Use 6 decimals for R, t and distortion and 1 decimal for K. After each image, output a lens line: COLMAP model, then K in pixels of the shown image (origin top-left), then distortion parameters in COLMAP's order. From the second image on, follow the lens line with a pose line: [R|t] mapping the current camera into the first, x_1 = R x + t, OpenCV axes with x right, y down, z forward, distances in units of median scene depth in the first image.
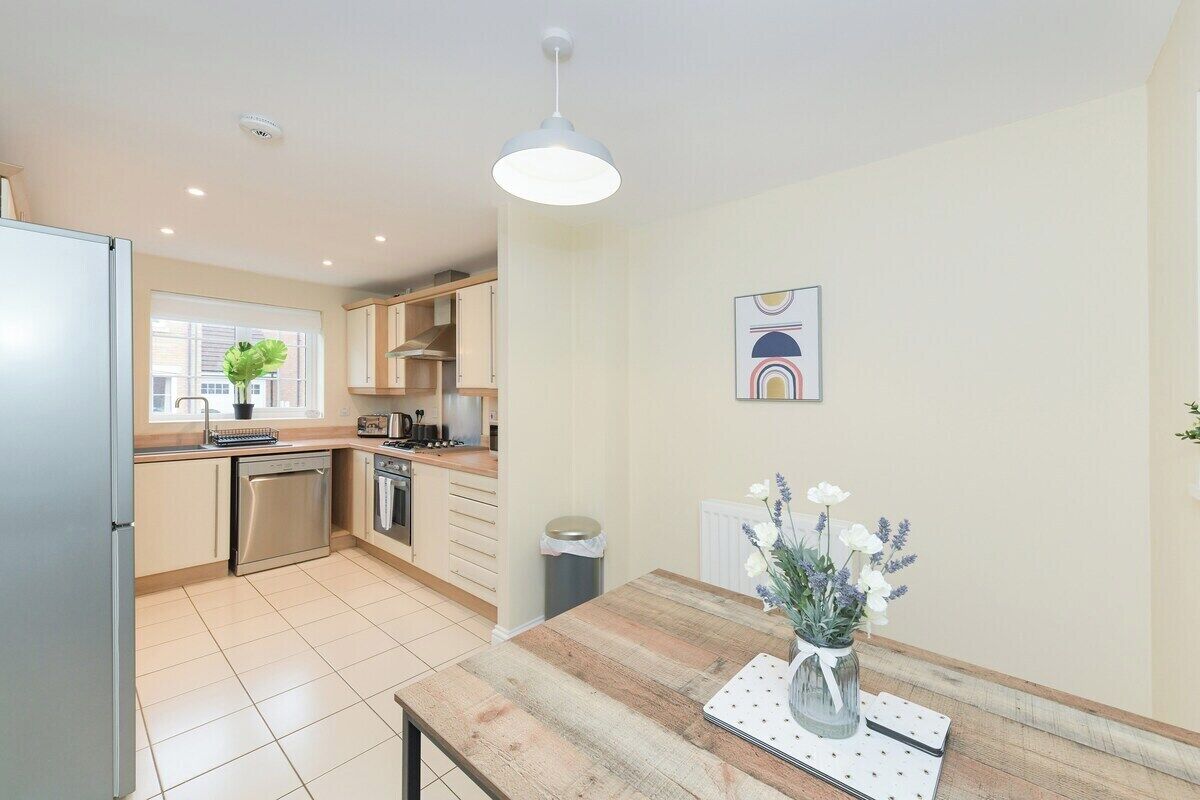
lens RADIAL K [[476.1, 0, 601.4], [0, 476.1, 396.7], [0, 0, 1]] dist [0.003708, 0.000243]
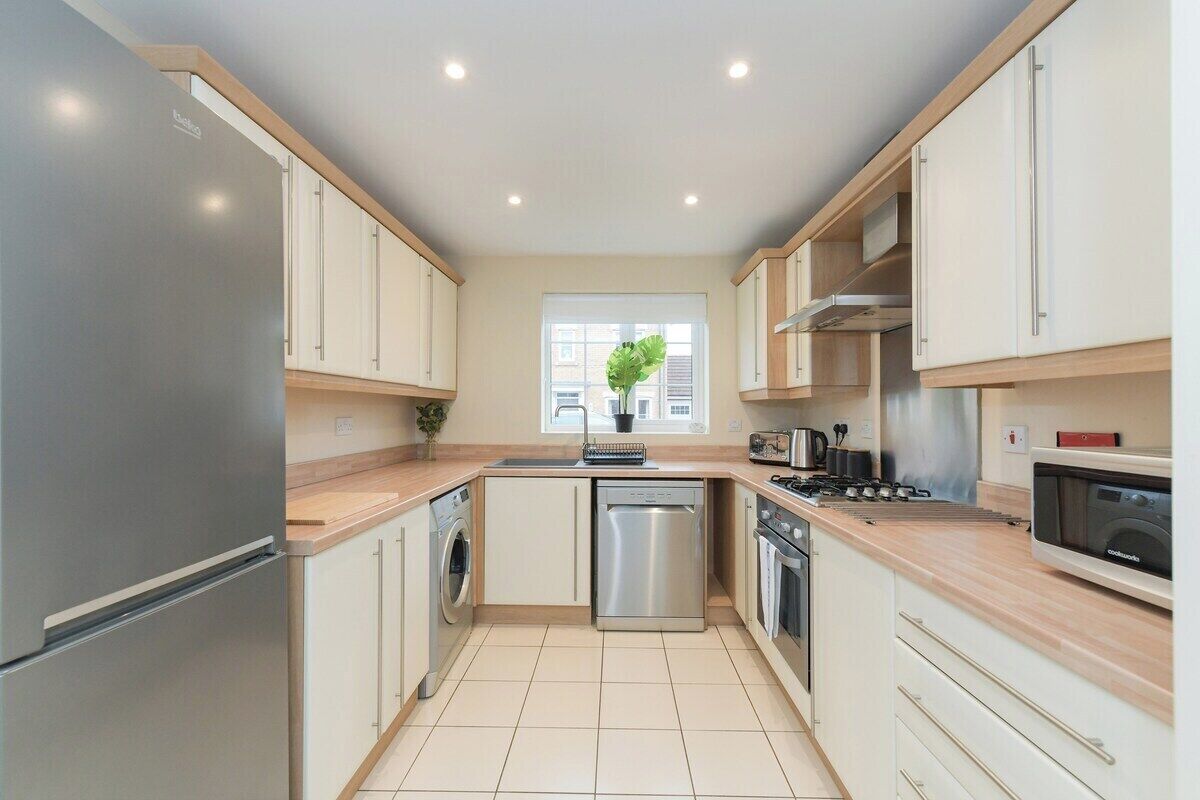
lens RADIAL K [[476.1, 0, 604.0], [0, 476.1, 415.2], [0, 0, 1]] dist [0.003708, 0.000243]
pose [[0.653431, -0.004058, -0.756975, -0.137387], [0.000043, 0.999986, -0.005324, 0.022044], [0.756986, 0.003446, 0.653422, 0.431251]]
